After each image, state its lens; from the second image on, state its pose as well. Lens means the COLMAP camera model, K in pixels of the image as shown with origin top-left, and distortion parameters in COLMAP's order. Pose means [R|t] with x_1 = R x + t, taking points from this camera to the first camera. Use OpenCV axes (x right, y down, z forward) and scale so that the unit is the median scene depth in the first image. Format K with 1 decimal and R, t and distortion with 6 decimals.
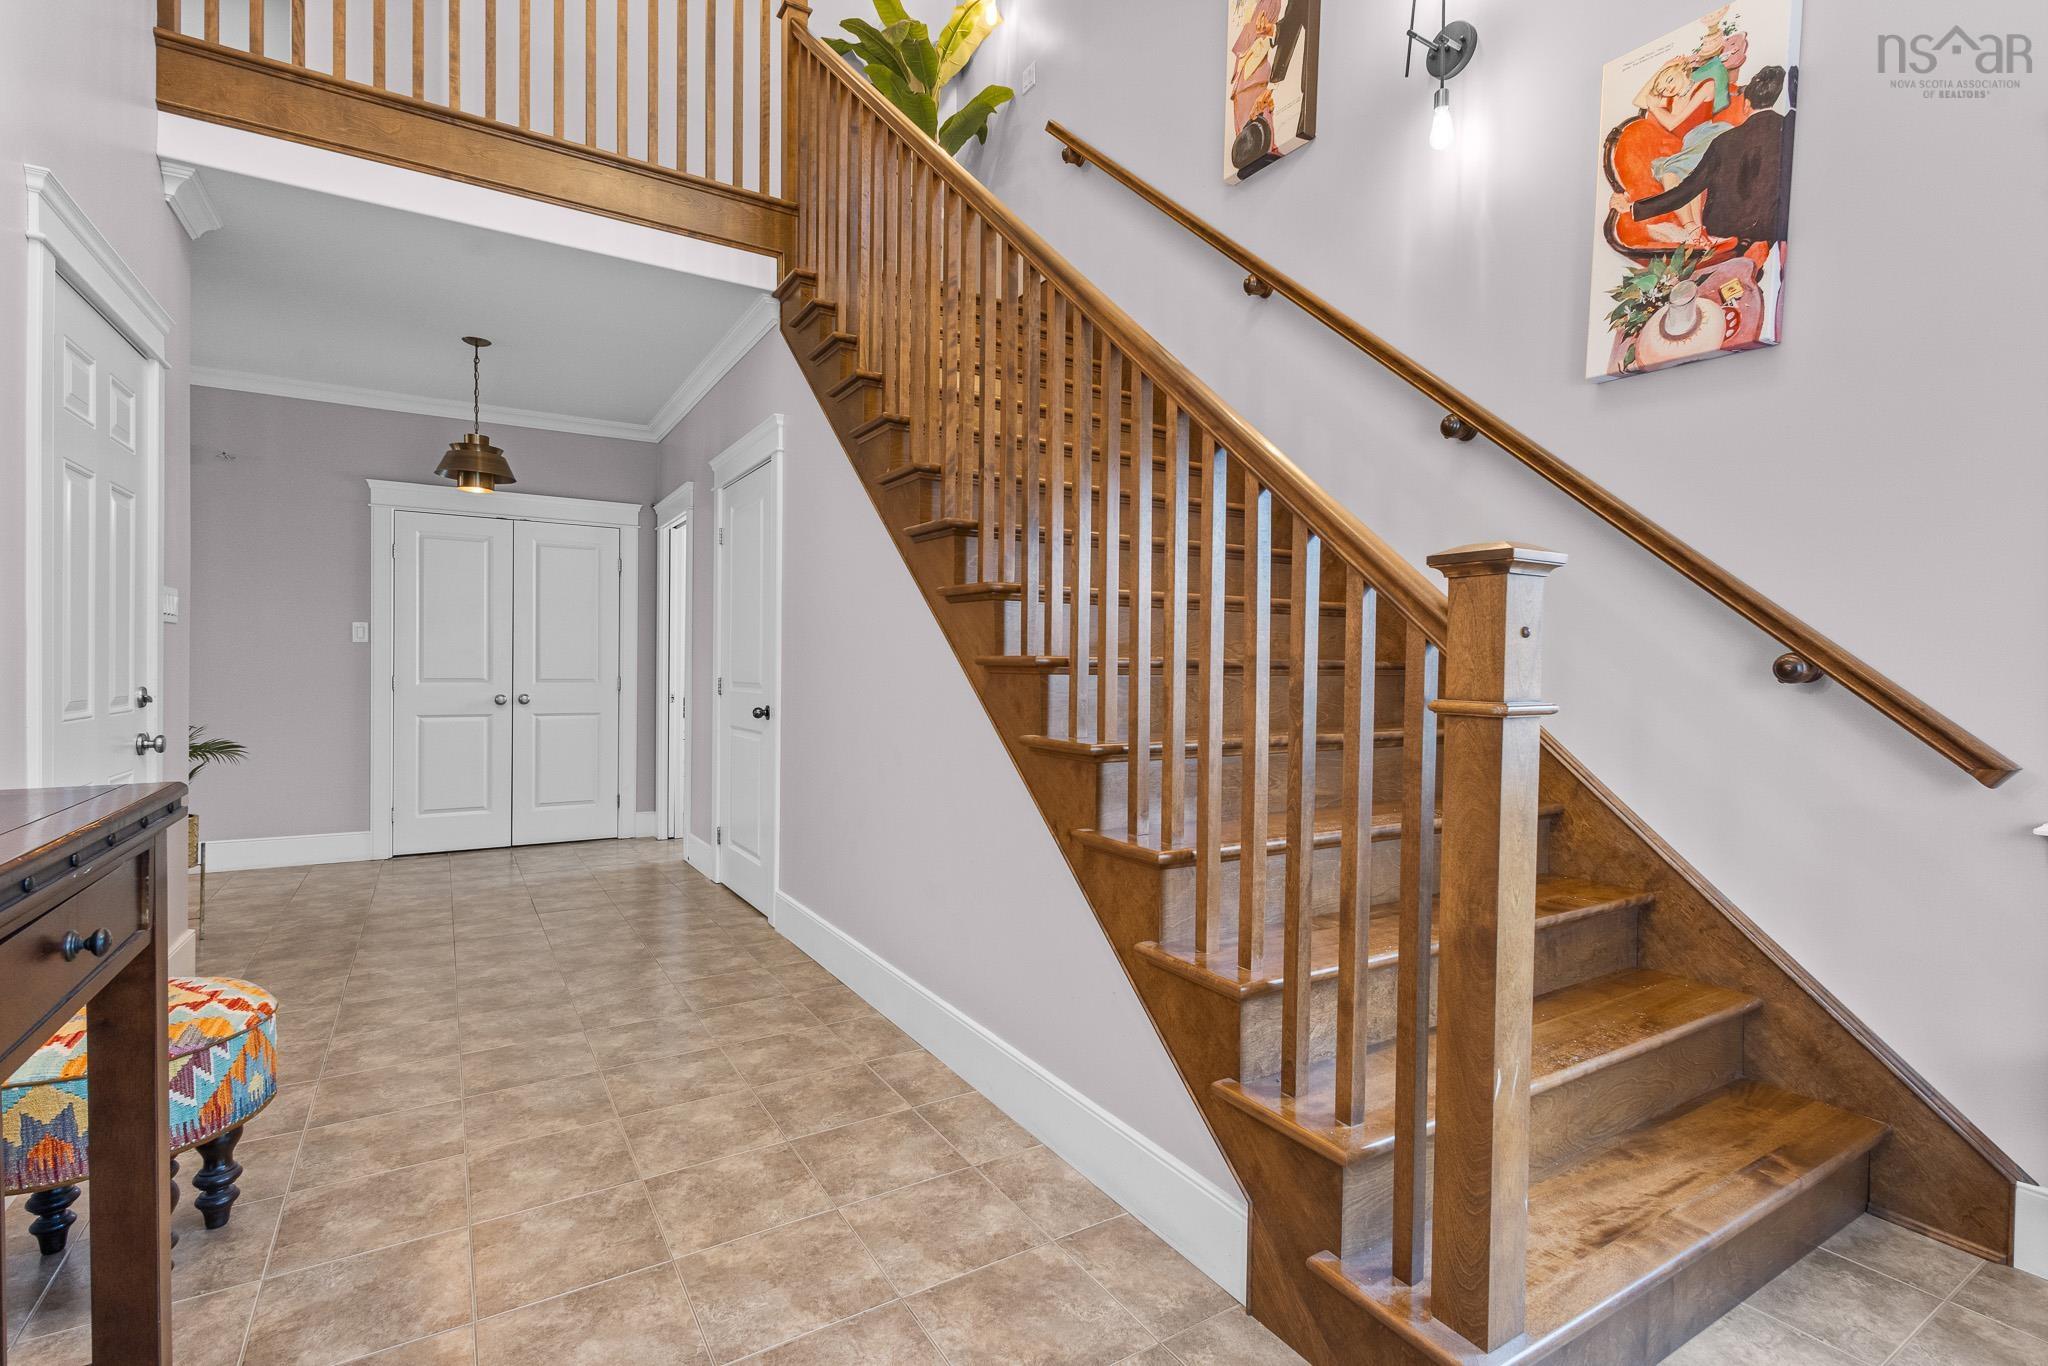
lens RADIAL K [[941.0, 0, 1017.8], [0, 941.0, 684.2], [0, 0, 1]] dist [0.011594, -0.003468]
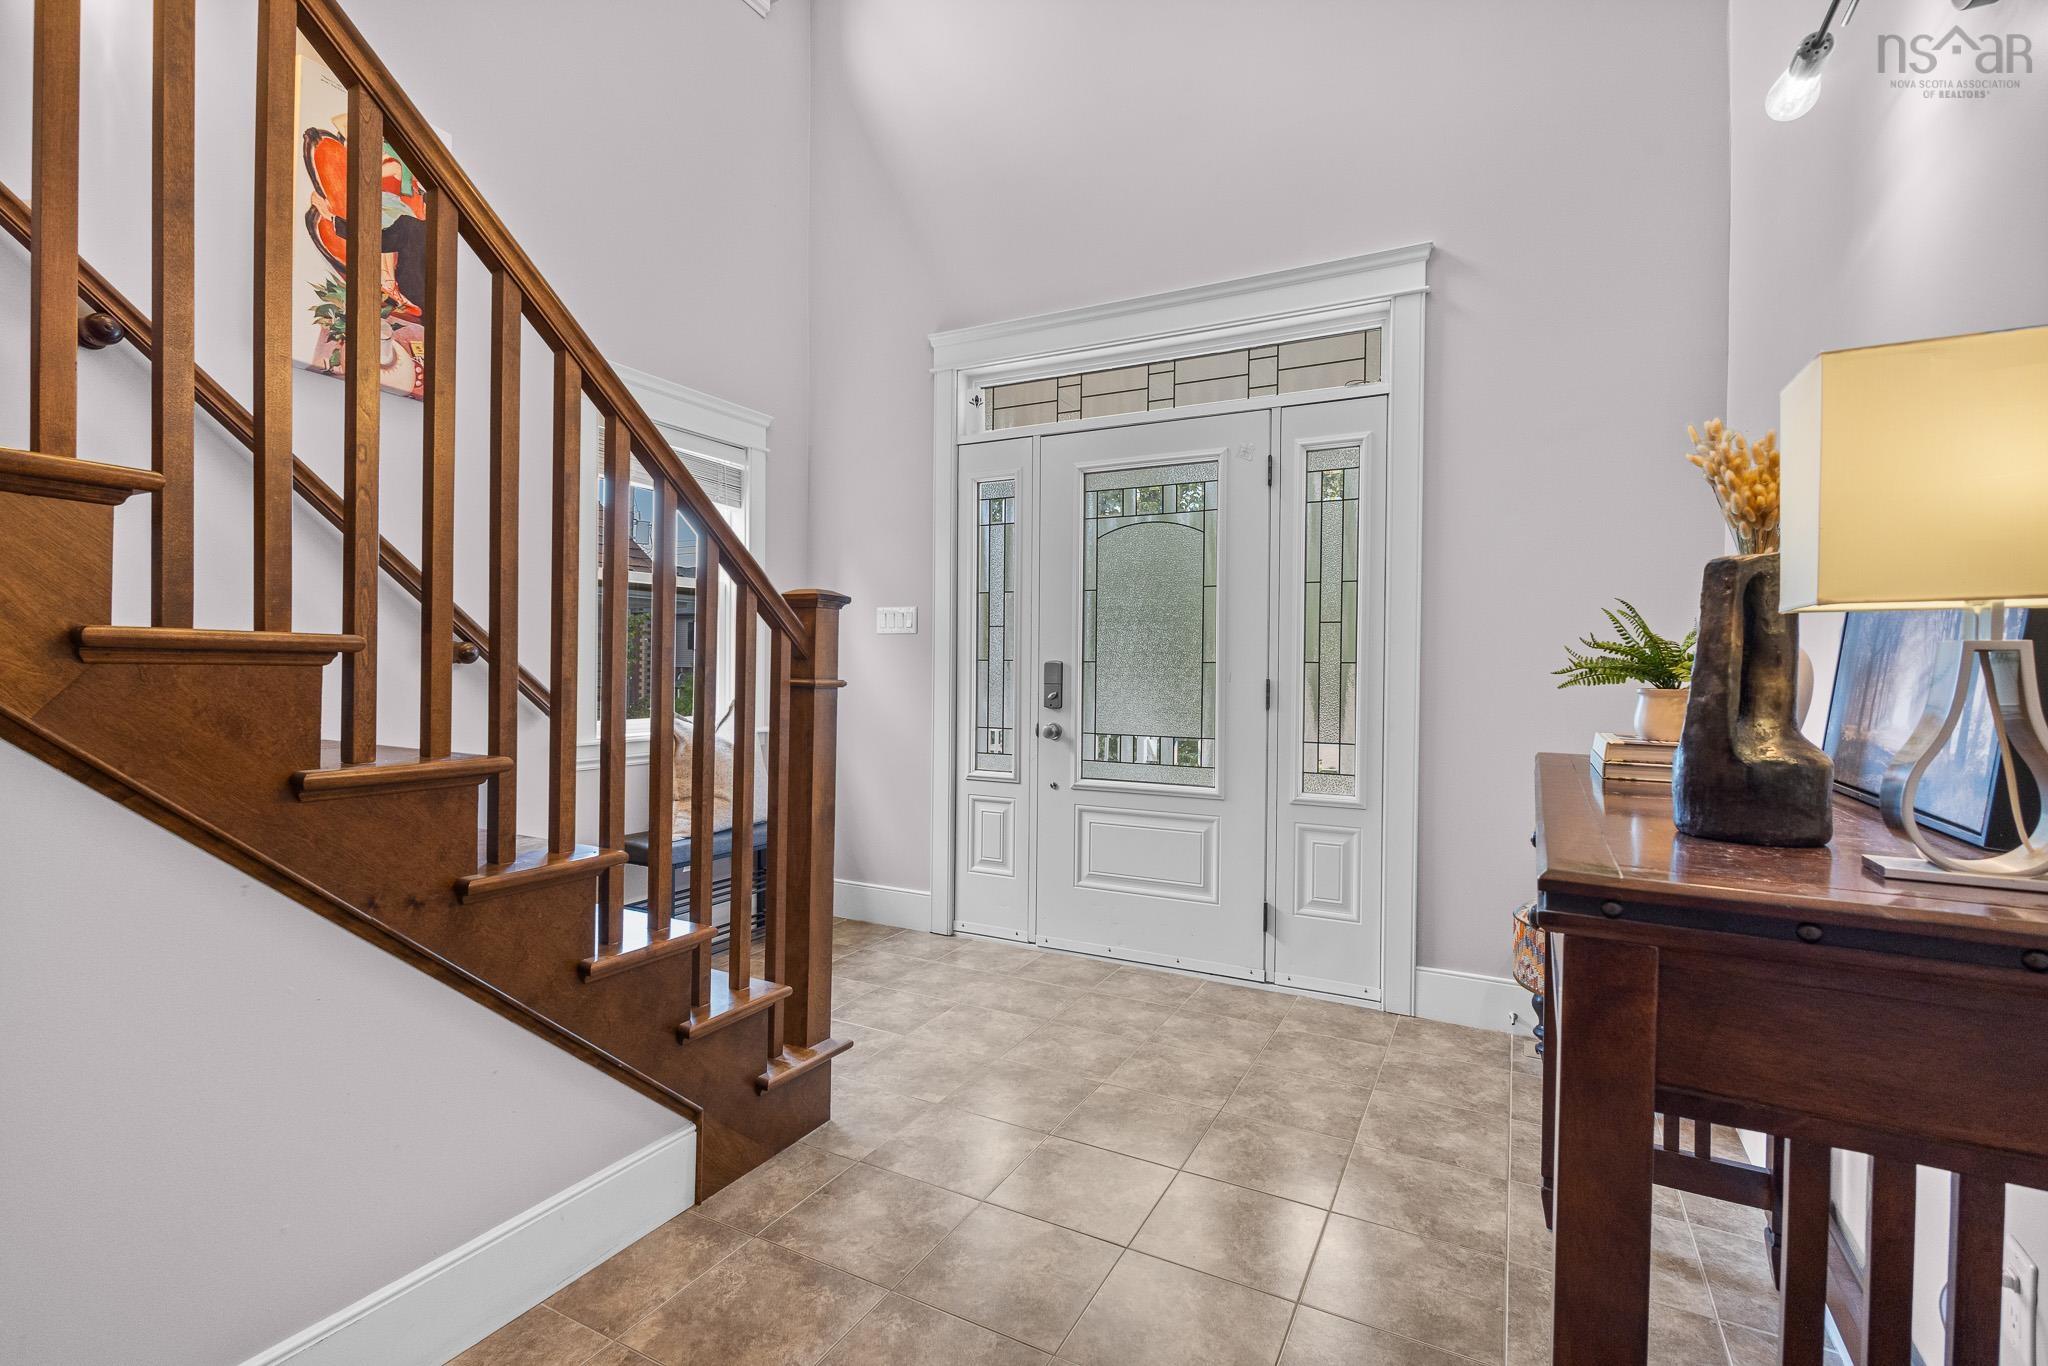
lens RADIAL K [[941.0, 0, 1019.2], [0, 941.0, 681.6], [0, 0, 1]] dist [0.011594, -0.003468]
pose [[-0.504519, -0.026838, 0.862983, -0.570256], [-0.001883, 0.999549, 0.029984, -0.013290], [-0.863399, 0.013502, -0.504342, 0.739332]]
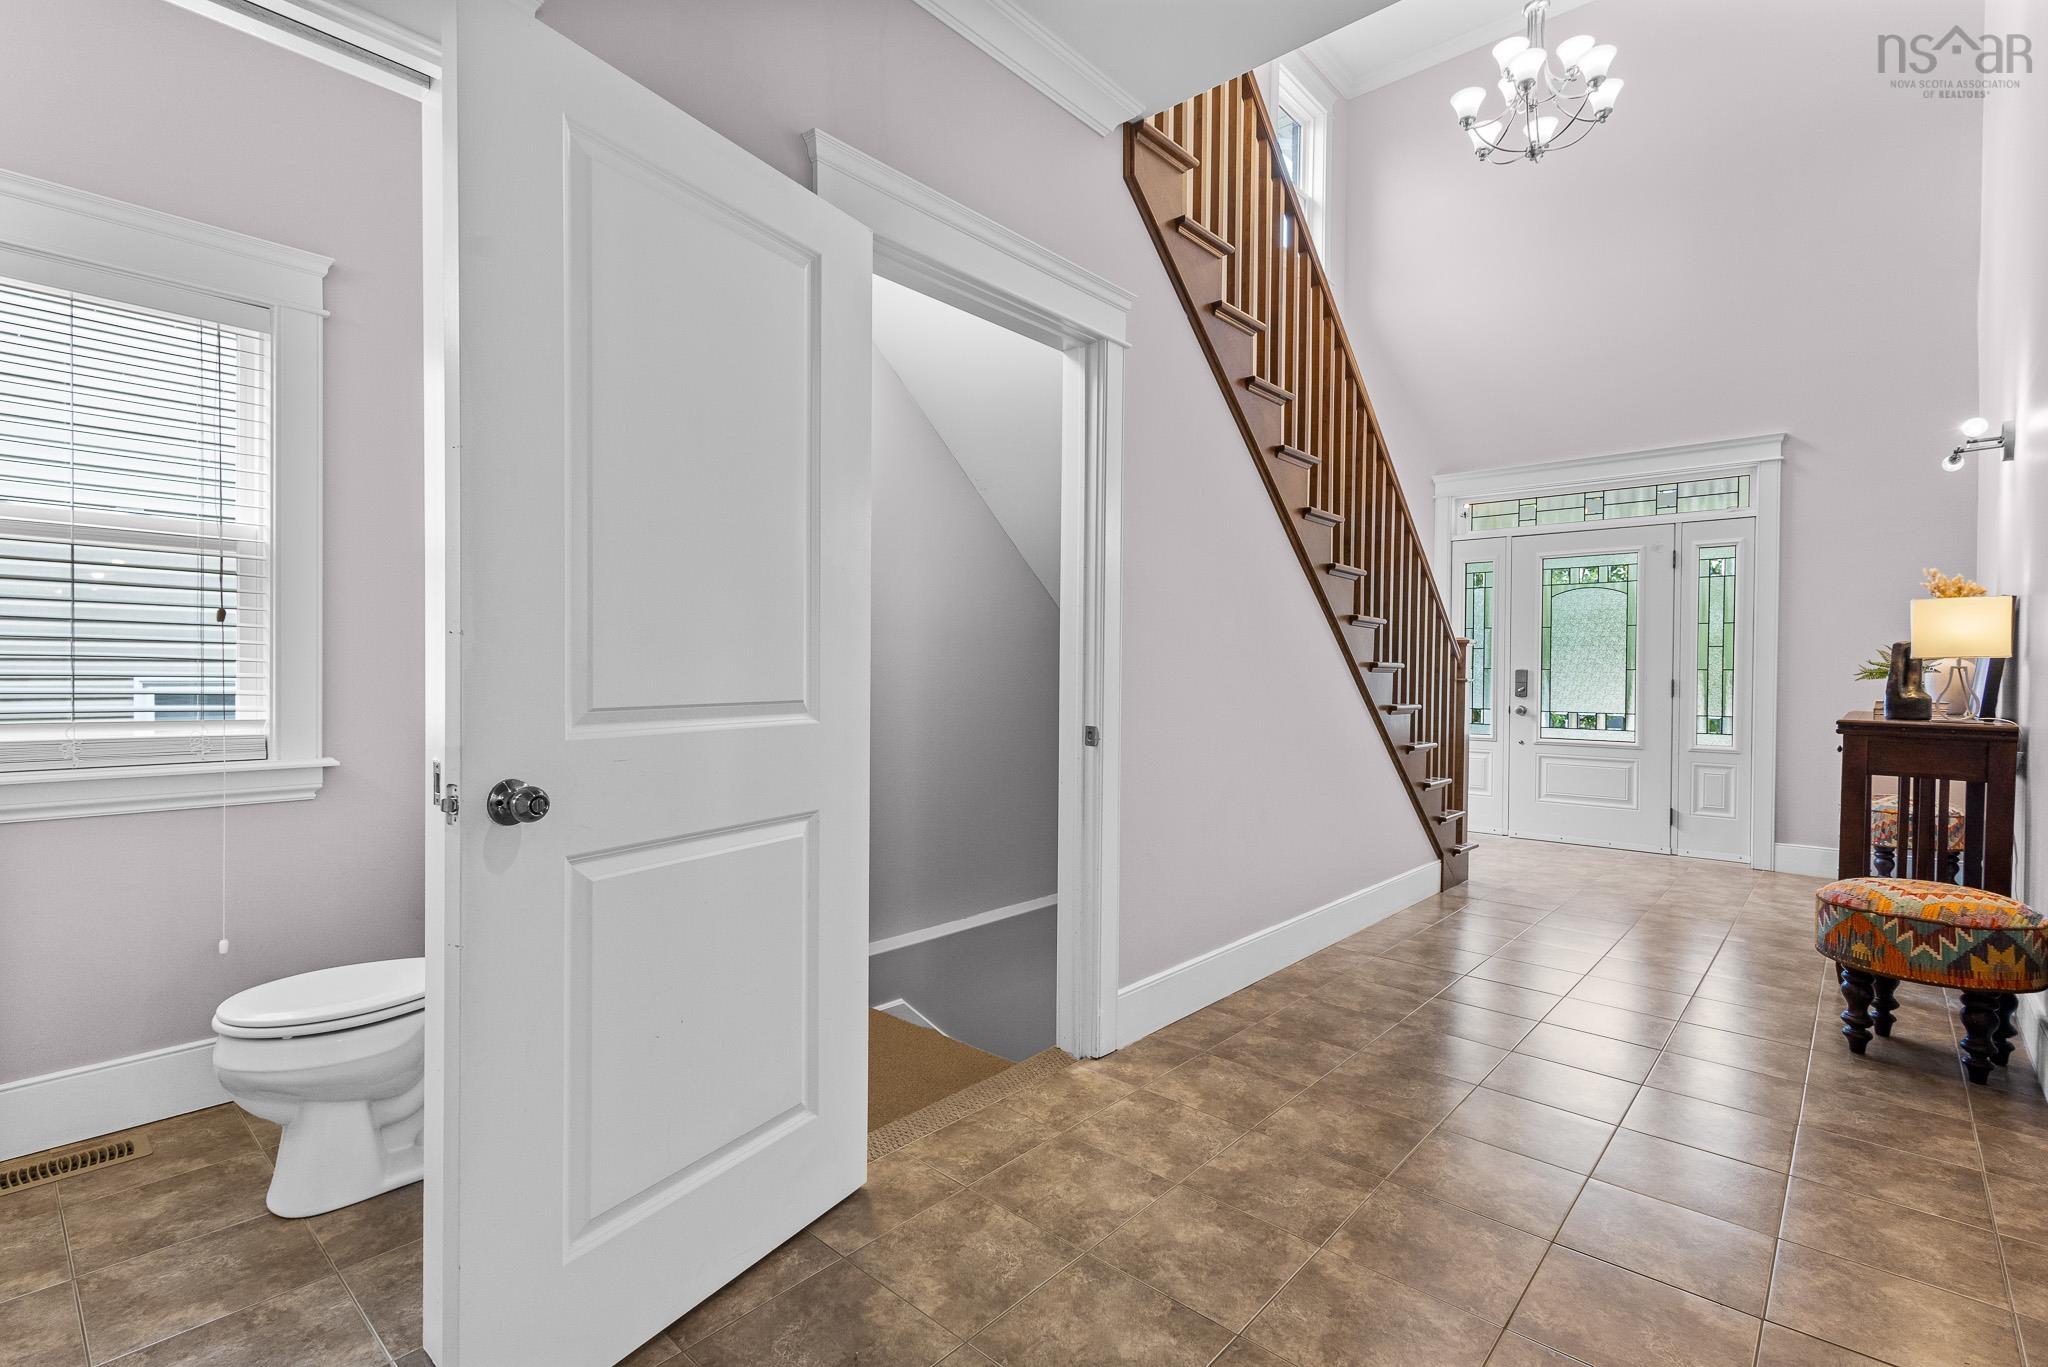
lens RADIAL K [[941.0, 0, 1027.4], [0, 941.0, 686.2], [0, 0, 1]] dist [0.011594, -0.003468]
pose [[-0.285262, -0.025825, 0.958102, -1.308270], [0.005347, 0.999578, 0.028535, -0.033039], [-0.958435, 0.013263, -0.285004, 1.854263]]
